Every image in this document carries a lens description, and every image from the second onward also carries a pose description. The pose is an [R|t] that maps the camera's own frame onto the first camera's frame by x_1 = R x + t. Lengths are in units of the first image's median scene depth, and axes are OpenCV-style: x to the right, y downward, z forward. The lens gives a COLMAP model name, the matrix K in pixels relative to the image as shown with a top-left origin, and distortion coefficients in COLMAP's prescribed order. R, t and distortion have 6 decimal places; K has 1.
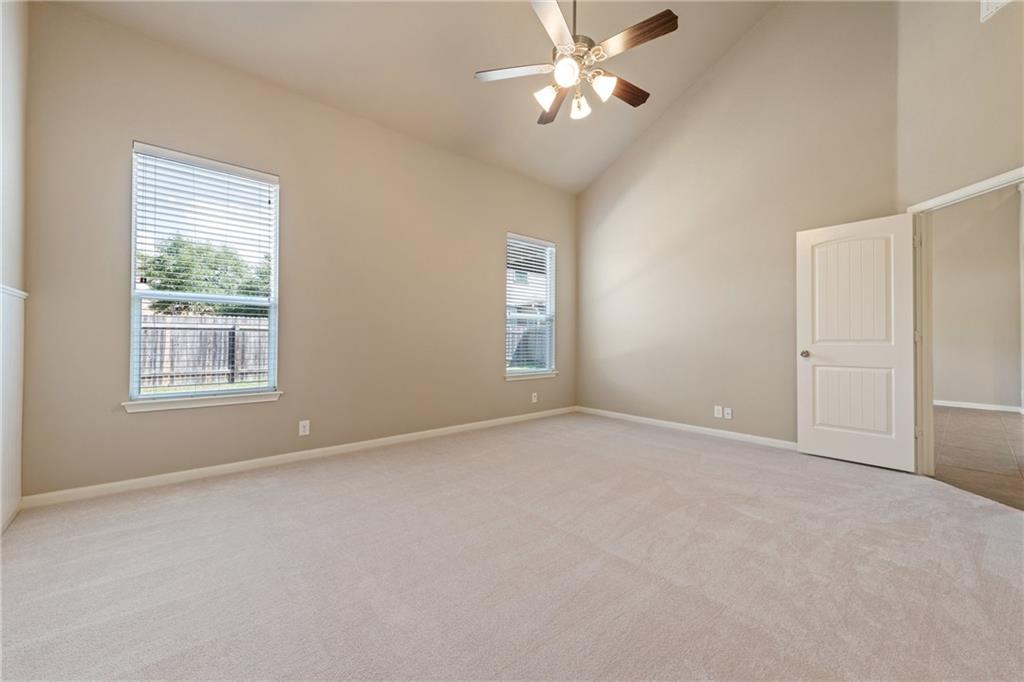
lens RADIAL K [[401.8, 0, 514.5], [0, 401.8, 340.7], [0, 0, 1]] dist [0.003324, -0.000821]
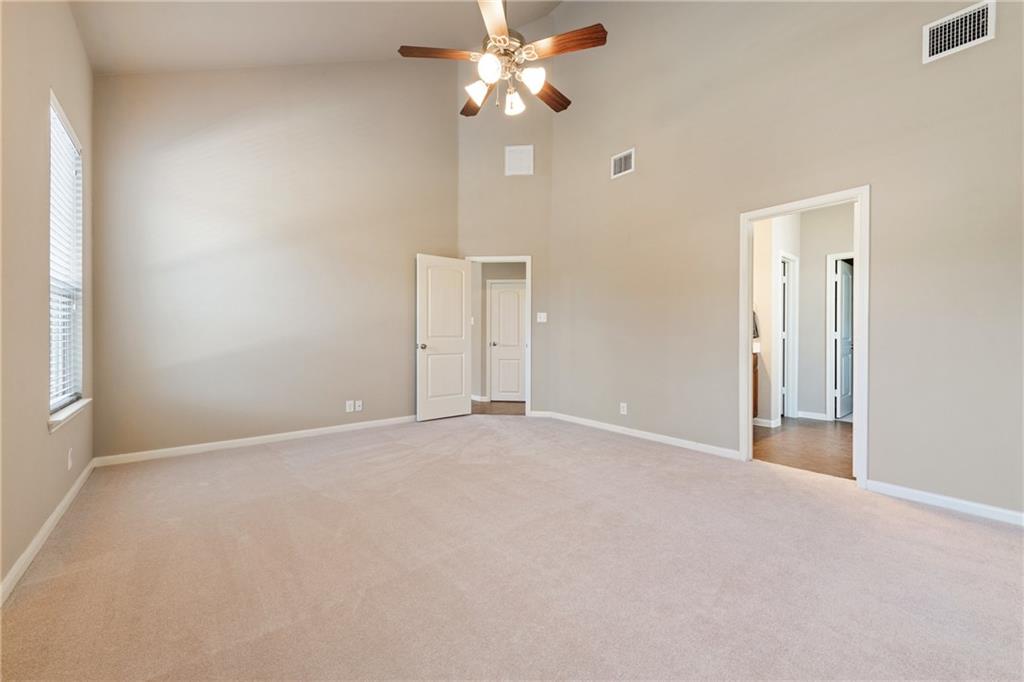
lens RADIAL K [[401.8, 0, 502.9], [0, 401.8, 339.8], [0, 0, 1]] dist [0.003324, -0.000821]
pose [[0.038290, -0.006663, 0.999244, -0.122203], [0.002866, 0.999974, 0.006558, 0.000595], [-0.999263, 0.002613, 0.038308, 0.140871]]
